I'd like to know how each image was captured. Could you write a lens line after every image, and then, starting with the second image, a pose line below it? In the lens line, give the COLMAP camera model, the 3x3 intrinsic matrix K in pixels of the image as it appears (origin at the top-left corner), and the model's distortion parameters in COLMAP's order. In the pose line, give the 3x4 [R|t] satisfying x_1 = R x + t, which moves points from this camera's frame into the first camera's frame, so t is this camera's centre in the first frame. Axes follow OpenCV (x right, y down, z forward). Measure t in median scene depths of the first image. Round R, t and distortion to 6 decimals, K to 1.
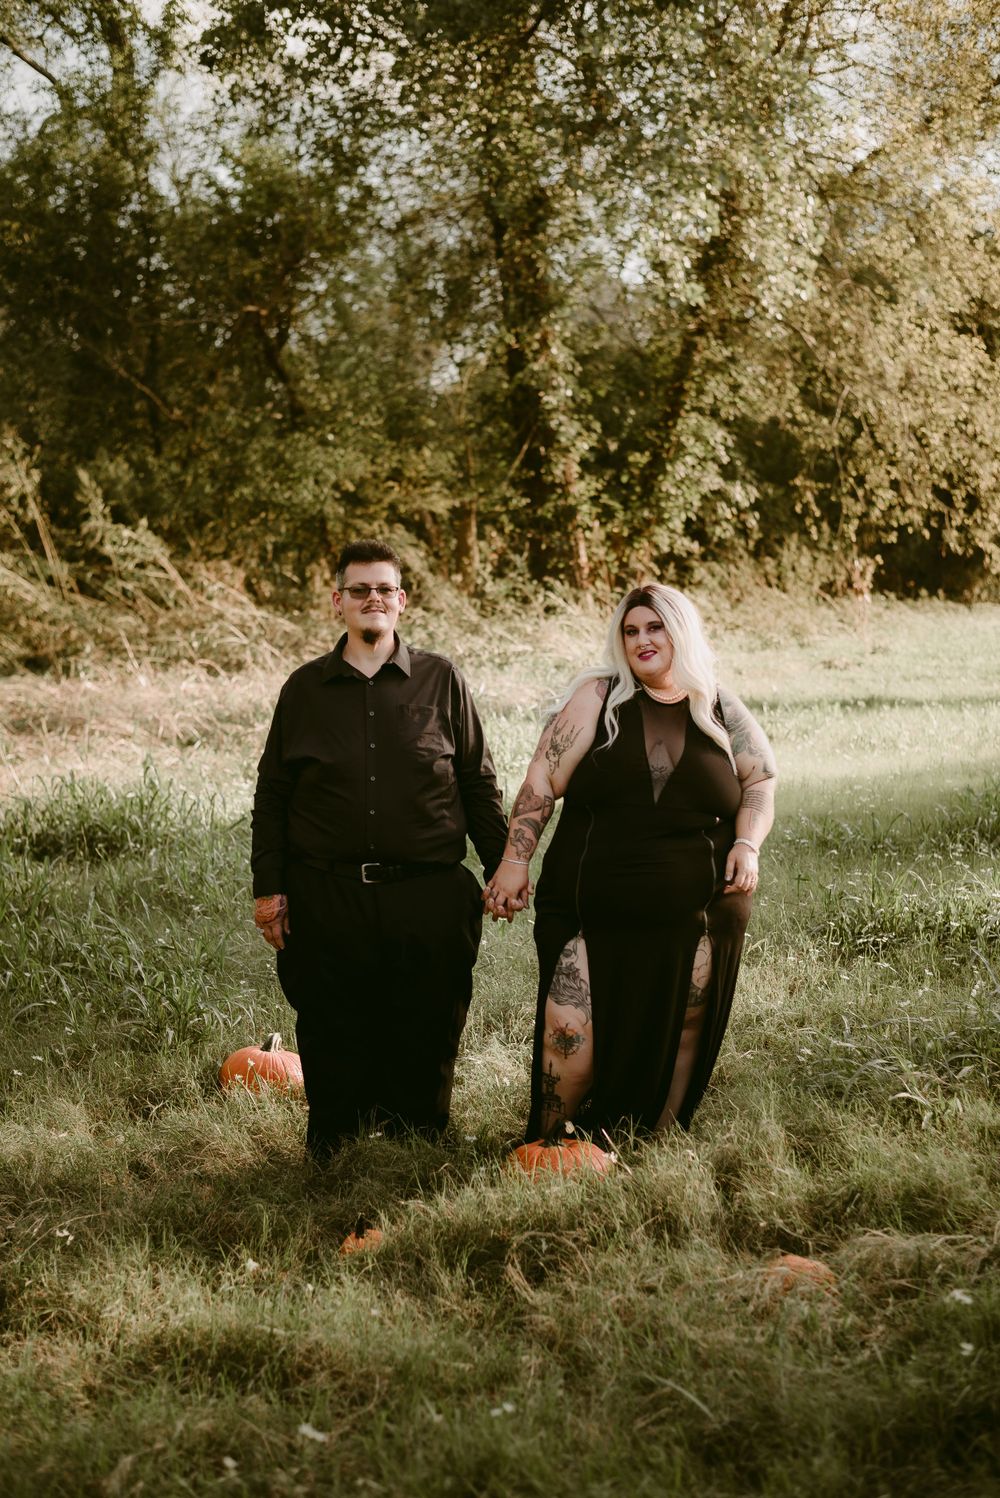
lens RADIAL K [[2226.4, 0, 457.2], [0, 2226.4, 747.4], [0, 0, 1]] dist [-0.131570, 0.073915]
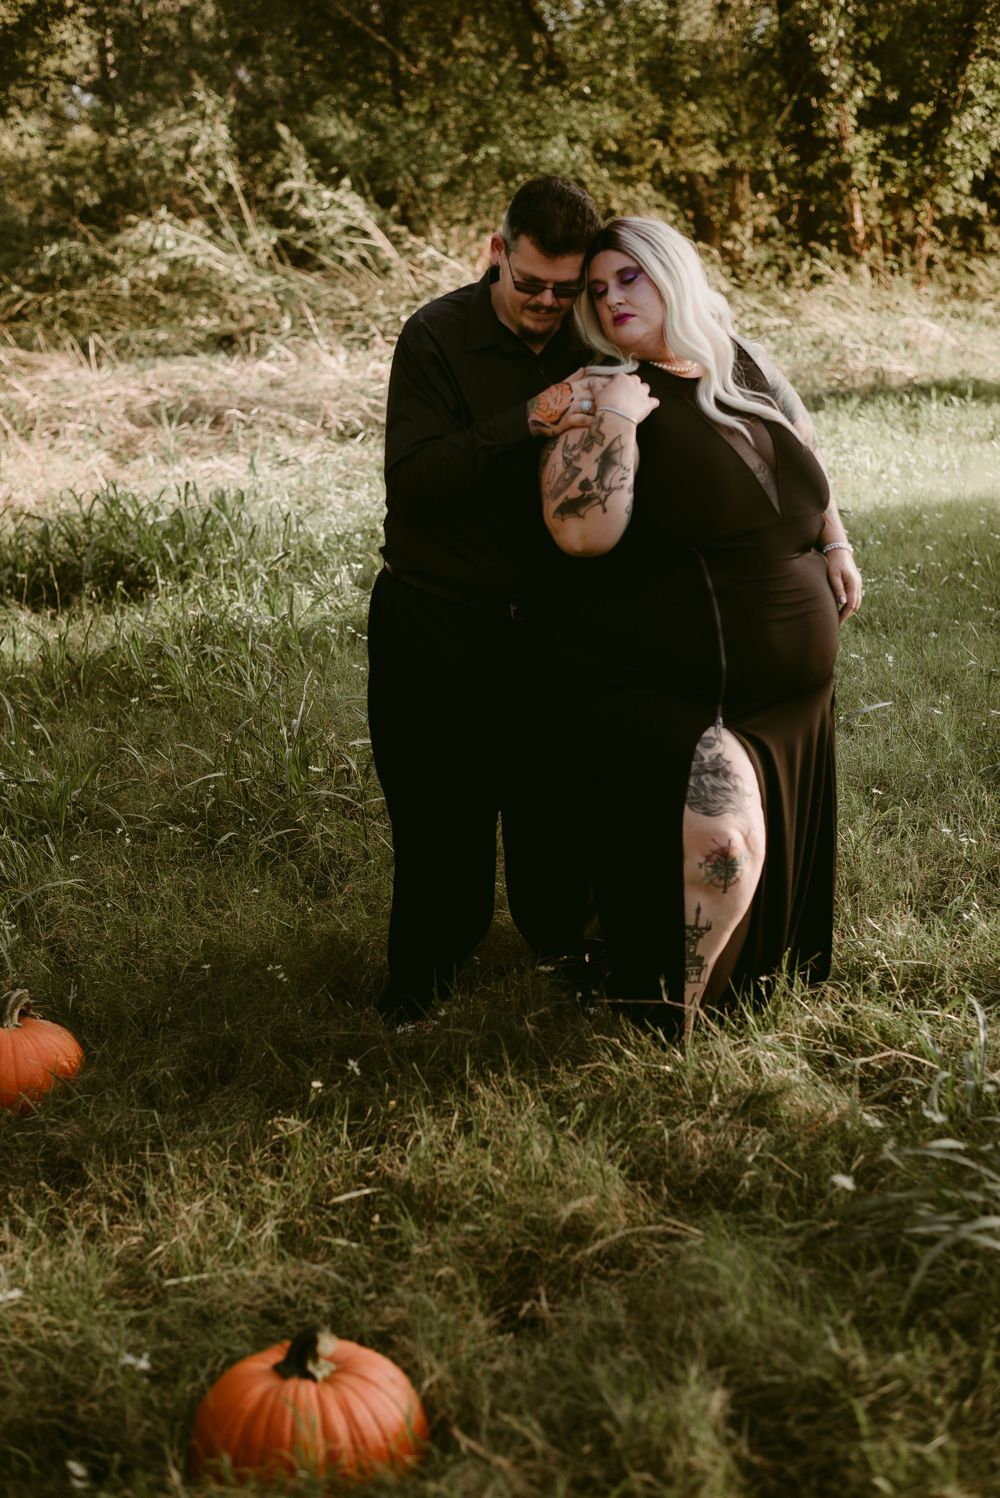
lens RADIAL K [[2136.3, 0, 500.0], [0, 2136.3, 749.0], [0, 0, 1]] dist [-0.112850, 0.042103]
pose [[0.991962, 0.019801, -0.124979, 0.023955], [-0.000290, 0.988033, 0.154242, -0.005297], [0.126538, -0.152966, 0.980097, 0.099223]]
